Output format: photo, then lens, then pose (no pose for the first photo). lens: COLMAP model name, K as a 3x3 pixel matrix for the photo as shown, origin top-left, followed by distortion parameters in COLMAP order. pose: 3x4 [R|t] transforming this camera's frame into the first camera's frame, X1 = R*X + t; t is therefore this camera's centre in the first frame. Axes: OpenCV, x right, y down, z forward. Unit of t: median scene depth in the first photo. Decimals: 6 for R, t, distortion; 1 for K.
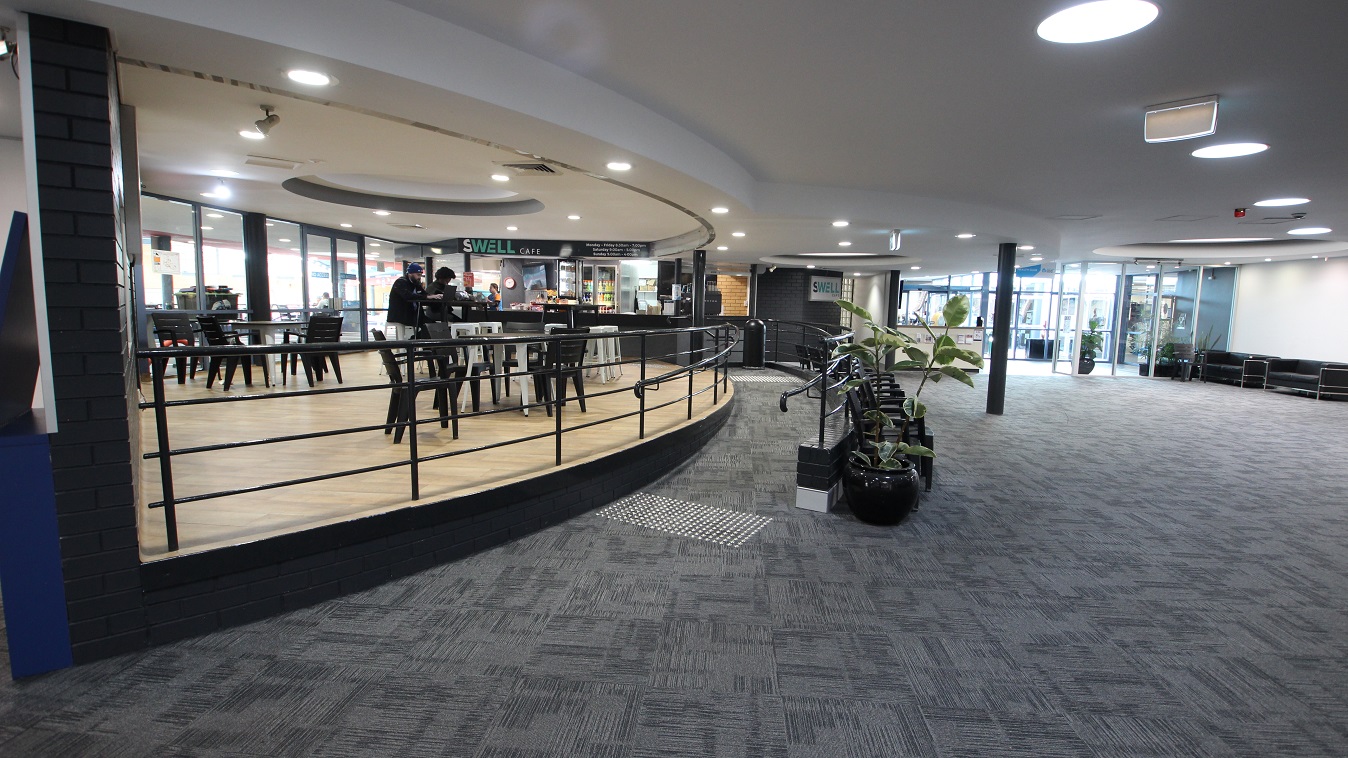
lens RADIAL K [[623.9, 0, 683.7], [0, 623.9, 378.9], [0, 0, 1]] dist [0.019448, -0.030342]
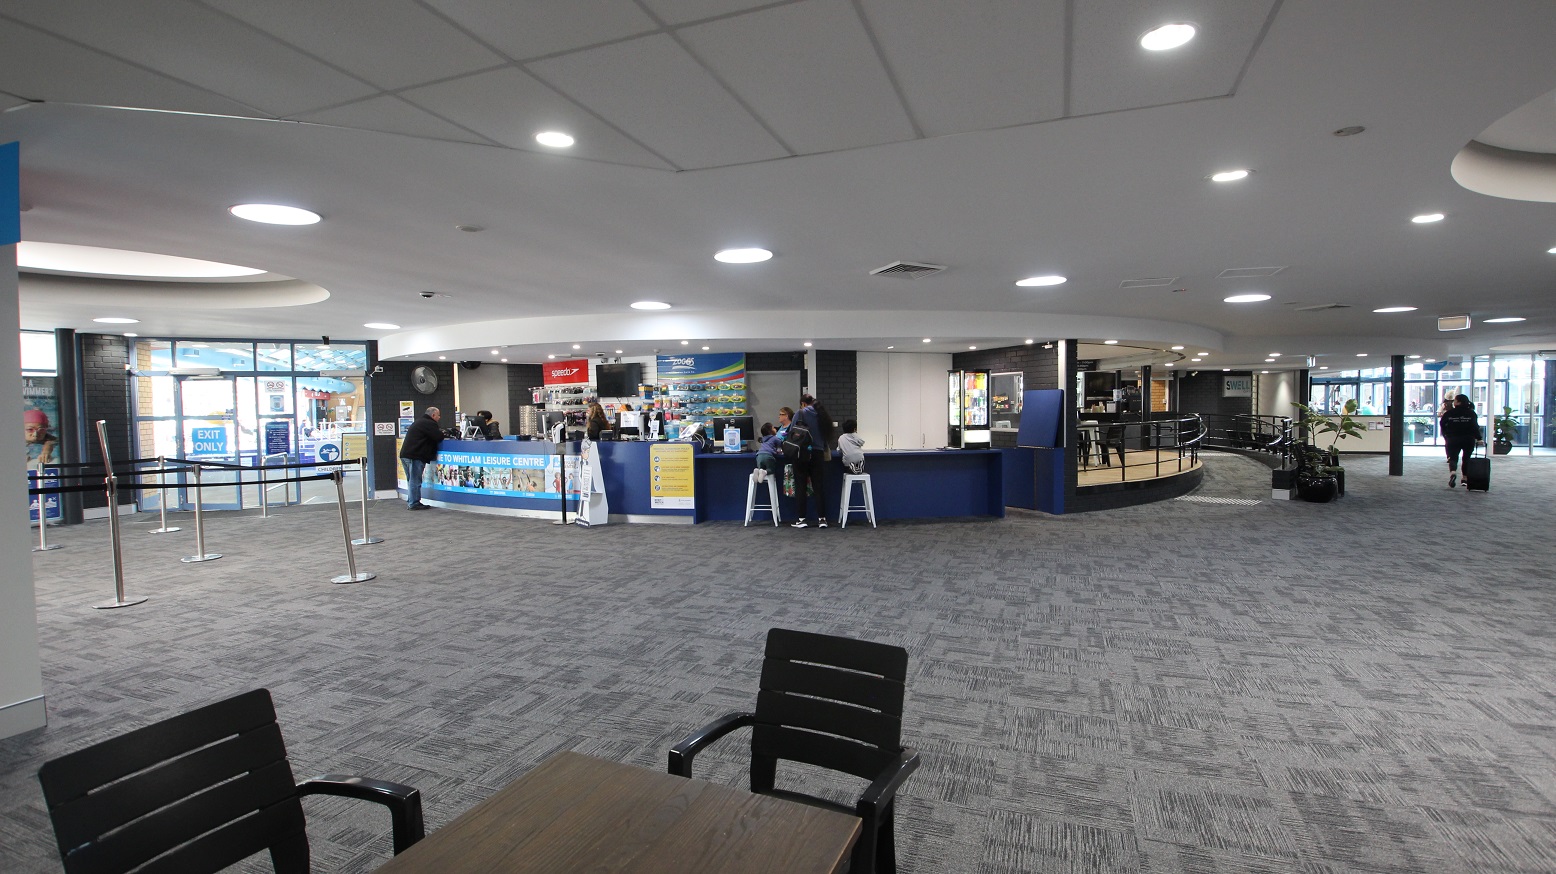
lens RADIAL K [[720.2, 0, 789.2], [0, 720.2, 436.8], [0, 0, 1]] dist [0.019448, -0.030342]
pose [[0.960891, -0.022024, -0.276048, -0.235413], [0.001899, 0.997333, -0.072958, 0.055771], [0.276919, 0.069581, 0.958371, -0.601326]]
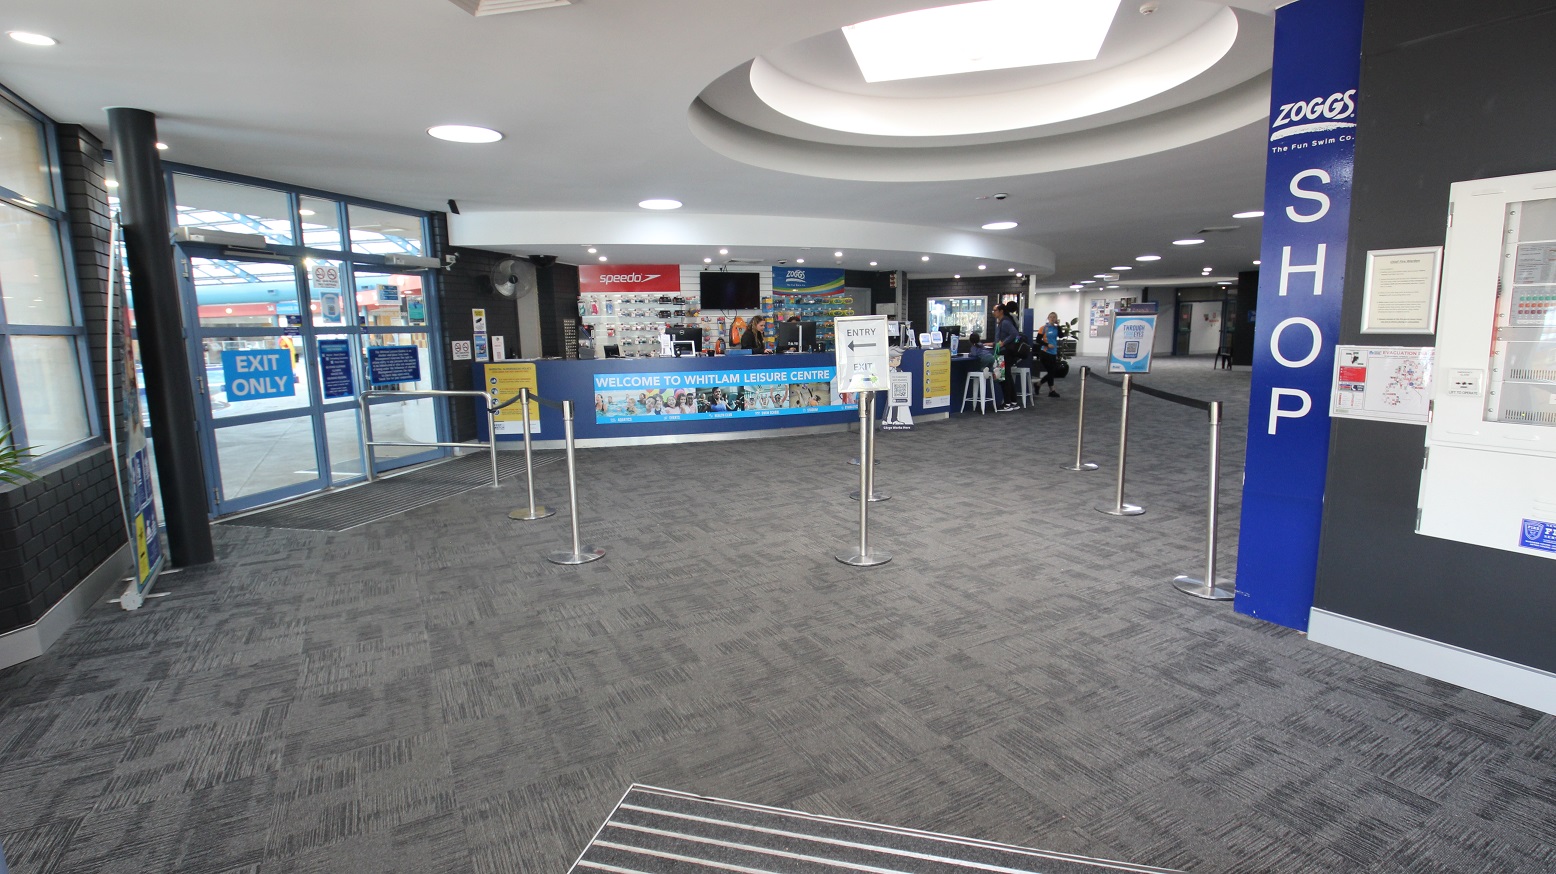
lens RADIAL K [[716.0, 0, 778.0], [0, 716.0, 437.0], [0, 0, 1]] dist [0.017903, -0.029210]
pose [[0.831604, -0.119480, 0.542364, -1.095634], [0.096957, 0.992820, 0.070050, 0.034806], [-0.546840, -0.005667, 0.837218, -0.527895]]
